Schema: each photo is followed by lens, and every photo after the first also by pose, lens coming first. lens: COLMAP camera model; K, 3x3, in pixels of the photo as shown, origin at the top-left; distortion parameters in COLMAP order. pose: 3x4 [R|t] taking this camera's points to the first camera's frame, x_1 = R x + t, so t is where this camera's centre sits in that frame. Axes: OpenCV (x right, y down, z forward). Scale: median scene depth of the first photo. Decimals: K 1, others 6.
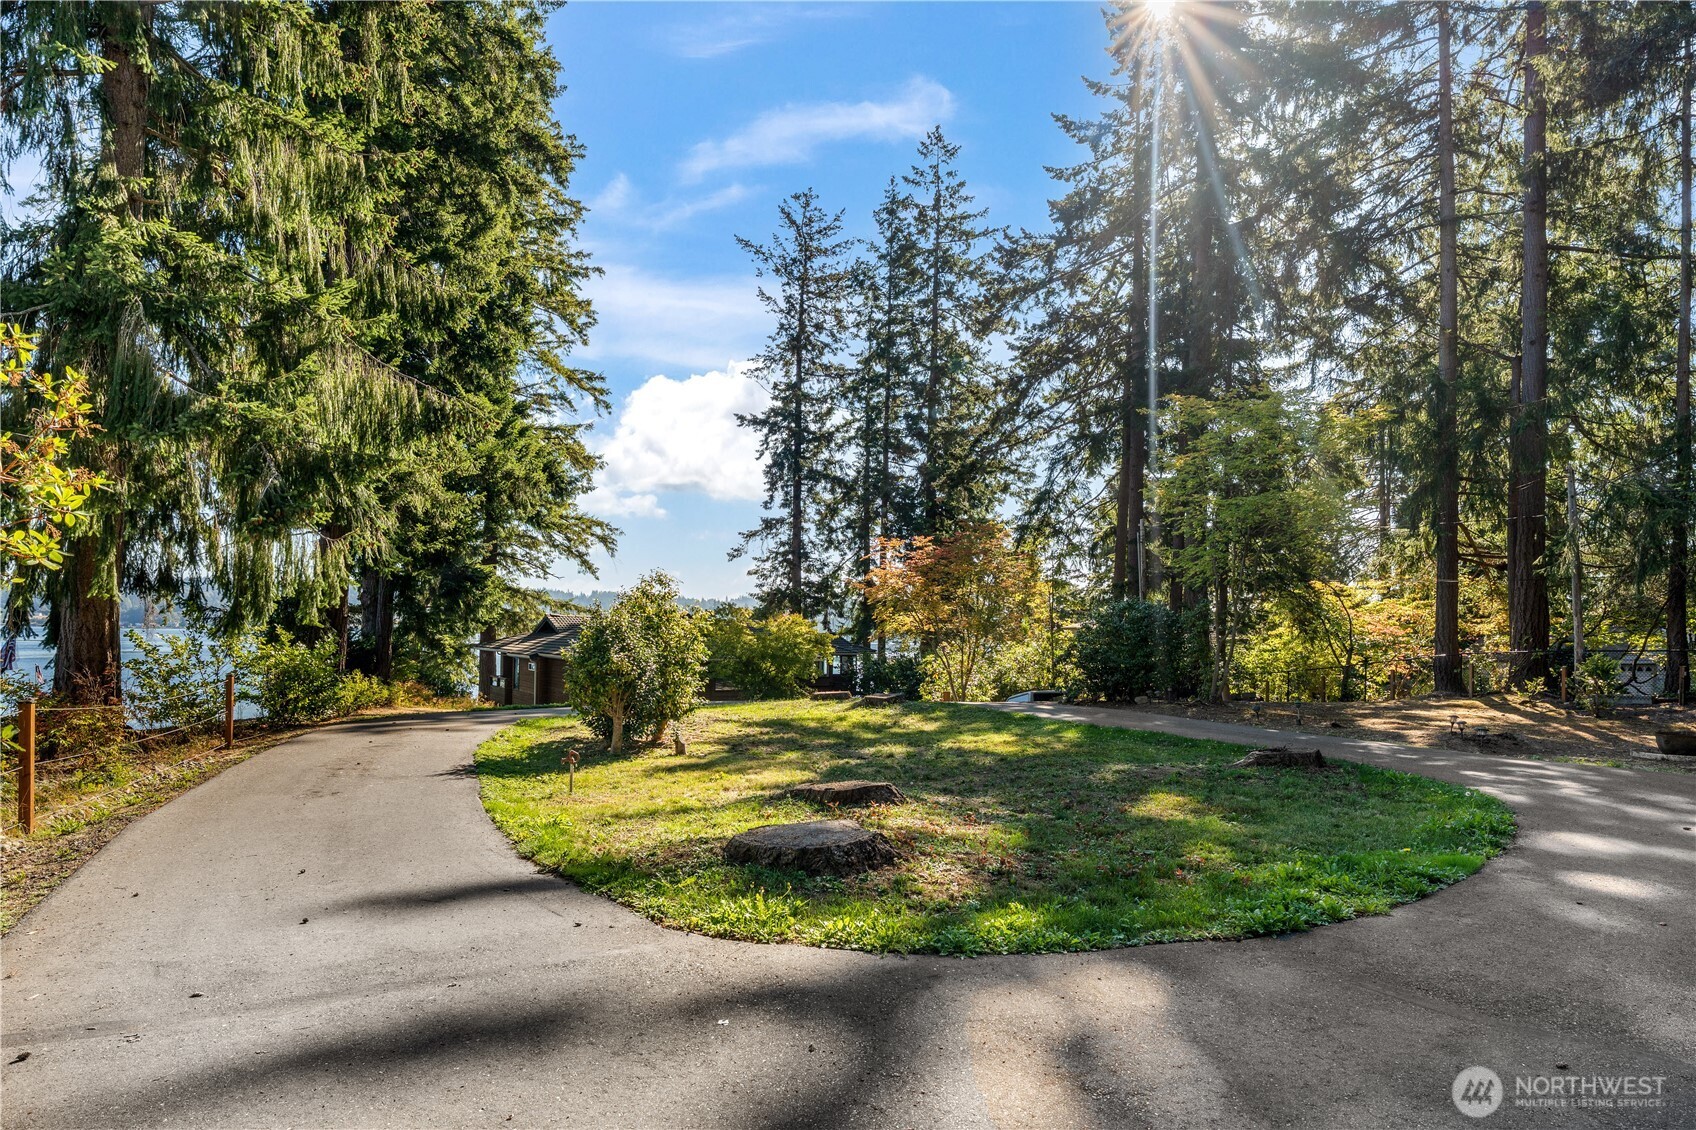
lens RADIAL K [[949.8, 0, 837.5], [0, 949.8, 618.2], [0, 0, 1]] dist [0.002080, 0.000479]
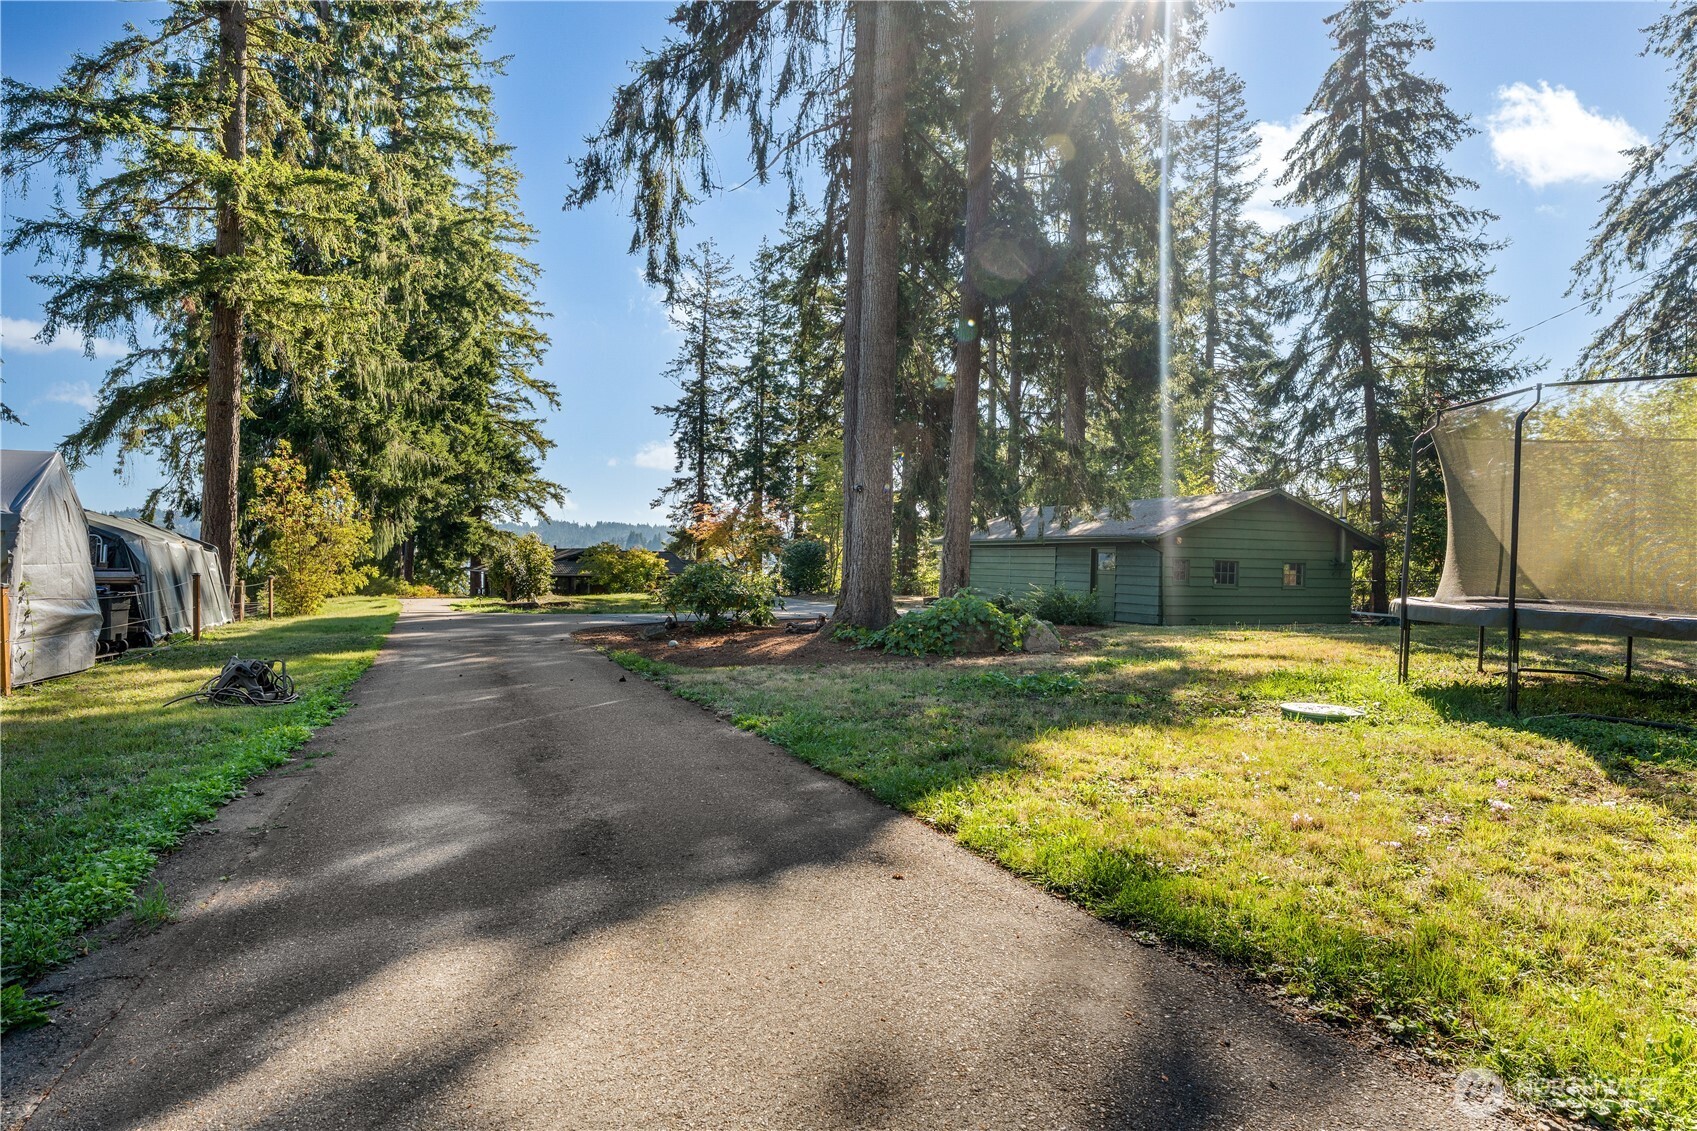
lens RADIAL K [[950.3, 0, 849.2], [0, 950.3, 566.6], [0, 0, 1]] dist [0.002080, 0.000479]
pose [[0.999999, 0.001651, 0.000196, 0.179266], [-0.001655, 0.999804, 0.019715, -0.003242], [-0.000163, -0.019715, 0.999806, -0.406034]]
